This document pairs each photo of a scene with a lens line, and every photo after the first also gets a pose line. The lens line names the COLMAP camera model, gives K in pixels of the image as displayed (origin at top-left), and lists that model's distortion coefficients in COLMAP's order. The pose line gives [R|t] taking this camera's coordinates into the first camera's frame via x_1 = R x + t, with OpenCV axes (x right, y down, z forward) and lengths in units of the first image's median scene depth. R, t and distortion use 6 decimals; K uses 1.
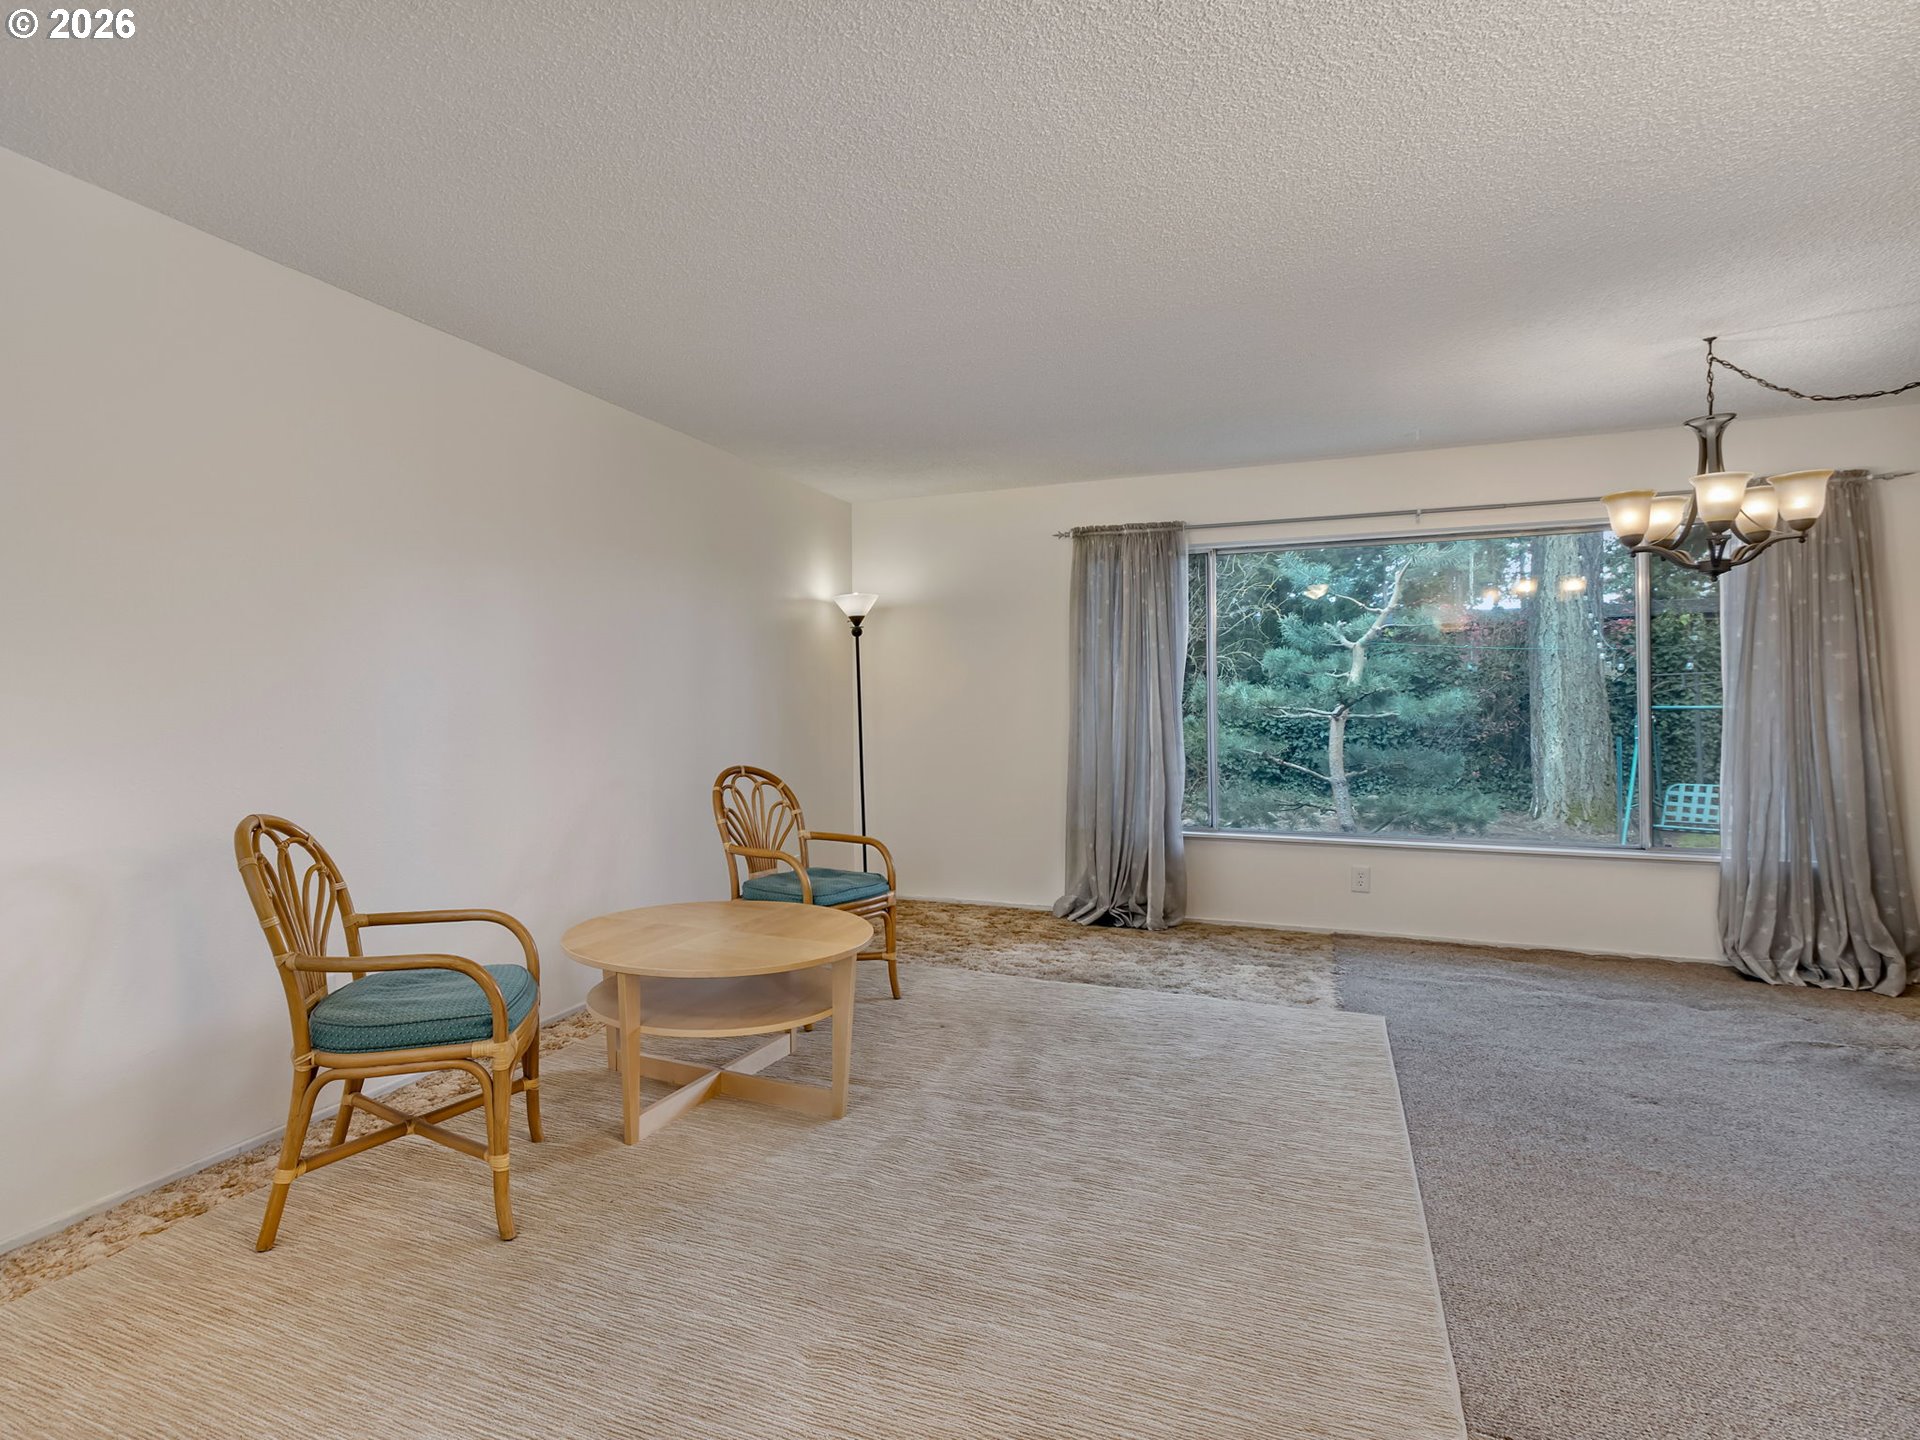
lens RADIAL K [[1004.7, 0, 848.4], [0, 1004.7, 693.2], [0, 0, 1]] dist [-0.012678, 0.001161]
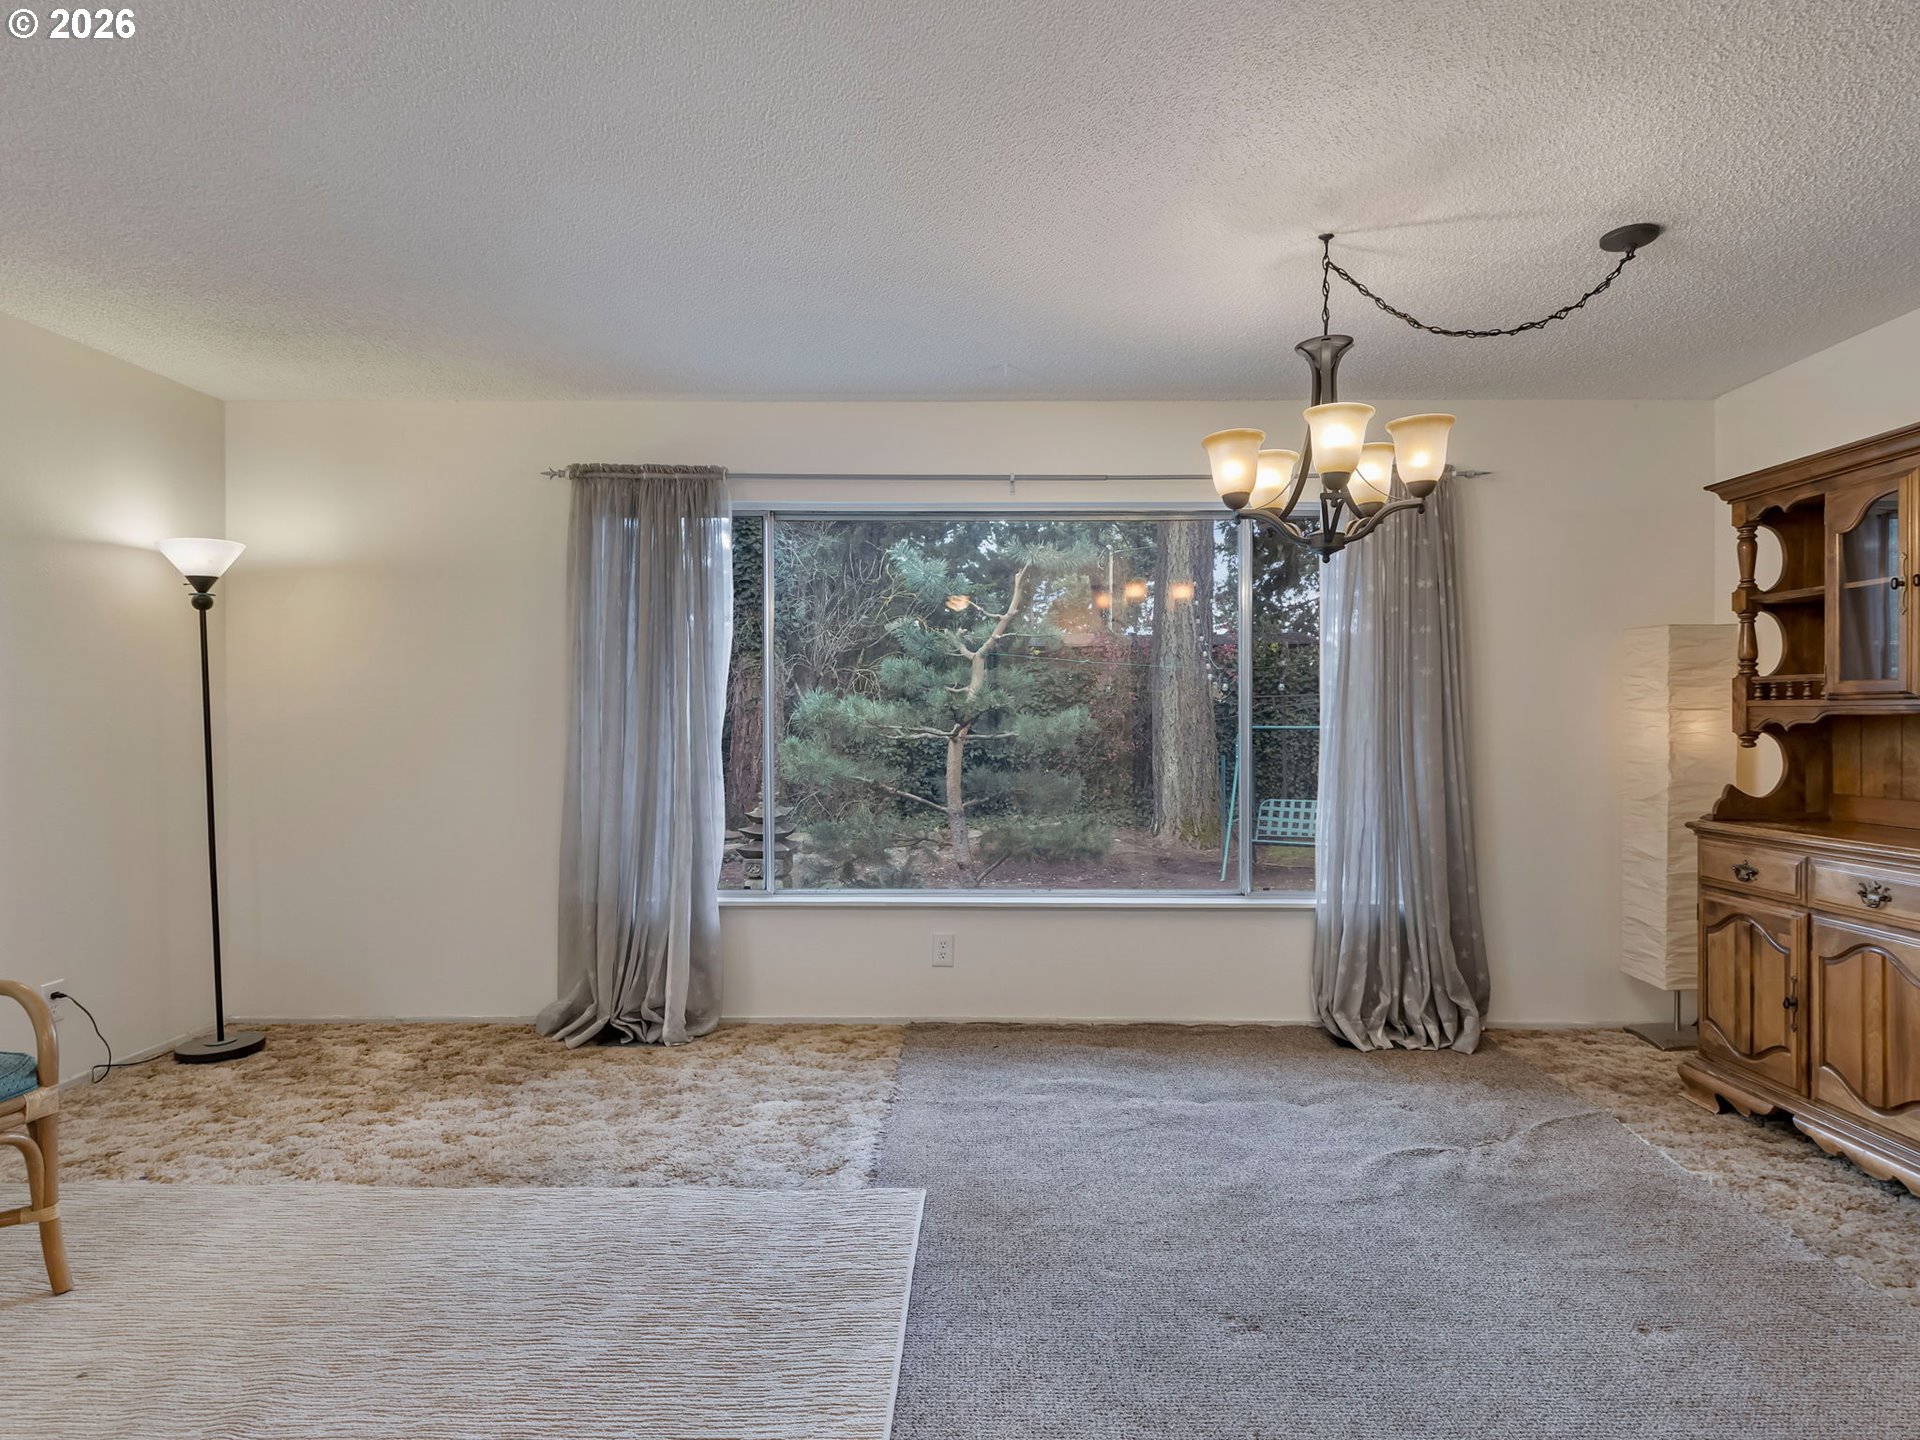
lens RADIAL K [[1051.7, 0, 979.0], [0, 1051.7, 726.9], [0, 0, 1]] dist [-0.003312, -0.001711]
pose [[0.909707, 0.002590, 0.415243, 0.192399], [-0.009235, 0.999859, 0.013995, 0.001745], [-0.415148, -0.016566, 0.909603, 0.244457]]
